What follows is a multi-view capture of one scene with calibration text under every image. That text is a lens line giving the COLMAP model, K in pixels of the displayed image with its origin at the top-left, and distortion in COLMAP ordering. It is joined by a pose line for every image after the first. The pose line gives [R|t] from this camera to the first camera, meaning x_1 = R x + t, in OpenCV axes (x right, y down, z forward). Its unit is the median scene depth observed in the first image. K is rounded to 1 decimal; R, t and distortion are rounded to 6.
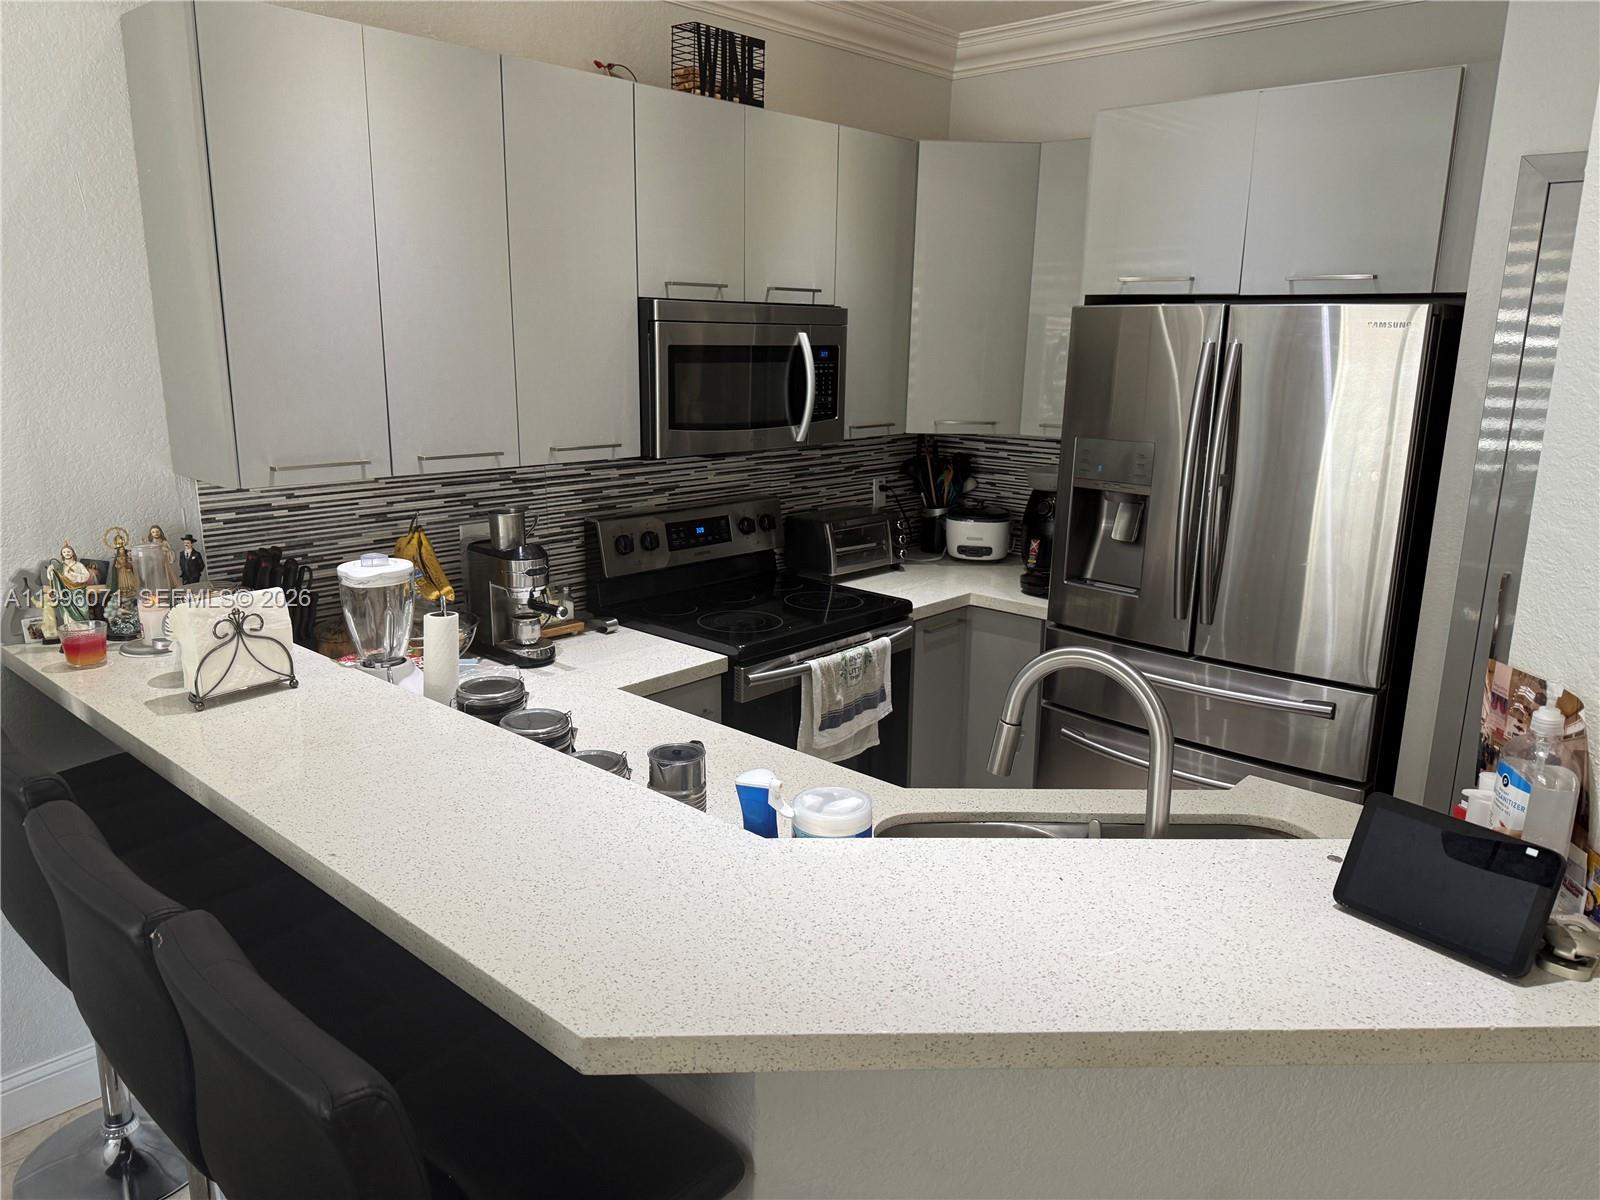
lens RADIAL K [[1133.6, 0, 800.0], [0, 1133.6, 600.0], [0, 0, 1]] dist [0.093536, -0.001371]
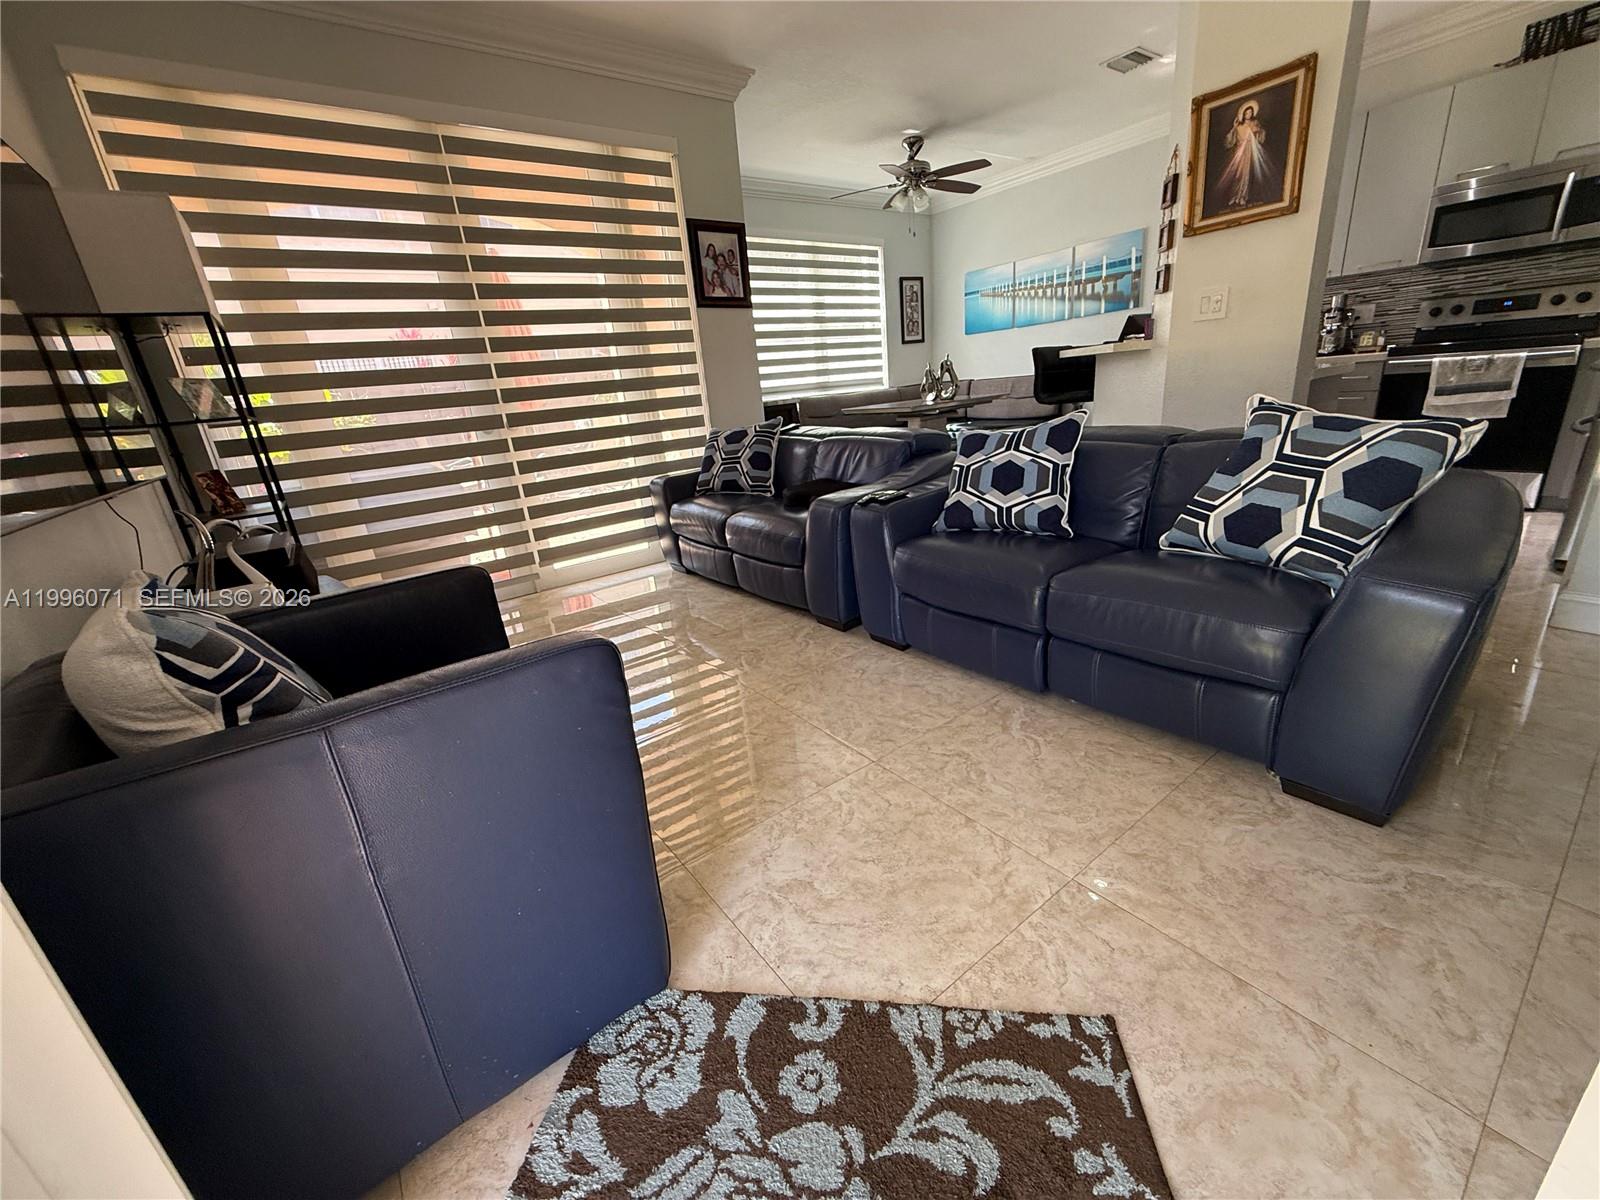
lens RADIAL K [[638.8, 0, 800.0], [0, 638.8, 600.0], [0, 0, 1]] dist [0.000964, -0.000275]
pose [[-0.187337, 0.317360, -0.929617, 1.449152], [-0.143625, 0.927352, 0.345530, 0.225052], [0.971739, 0.198247, -0.128146, 0.090463]]
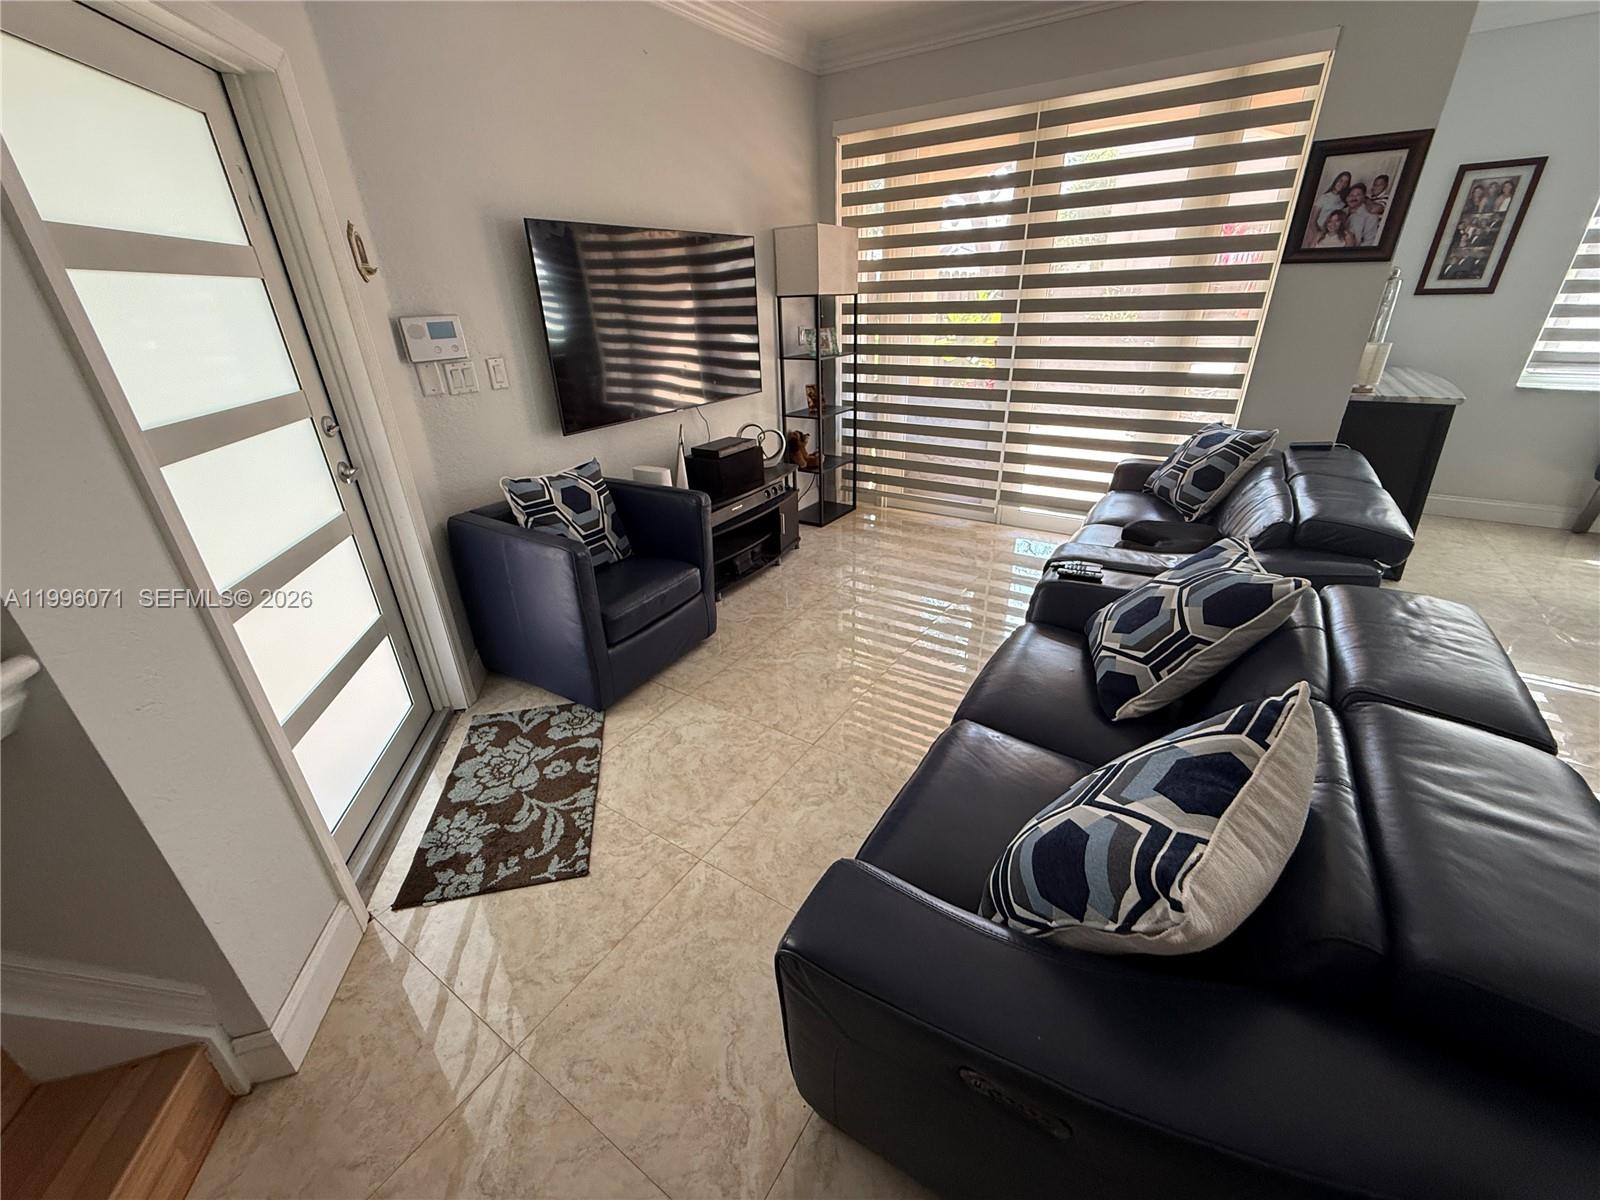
lens RADIAL K [[635.7, 0, 797.2], [0, 635.7, 602.3], [0, 0, 1]] dist [-0.000040, -0.000232]
pose [[-0.987813, 0.080490, -0.133220, 1.049464], [-0.020743, 0.780197, 0.625190, -0.028206], [0.154259, 0.620334, -0.769019, 0.563377]]
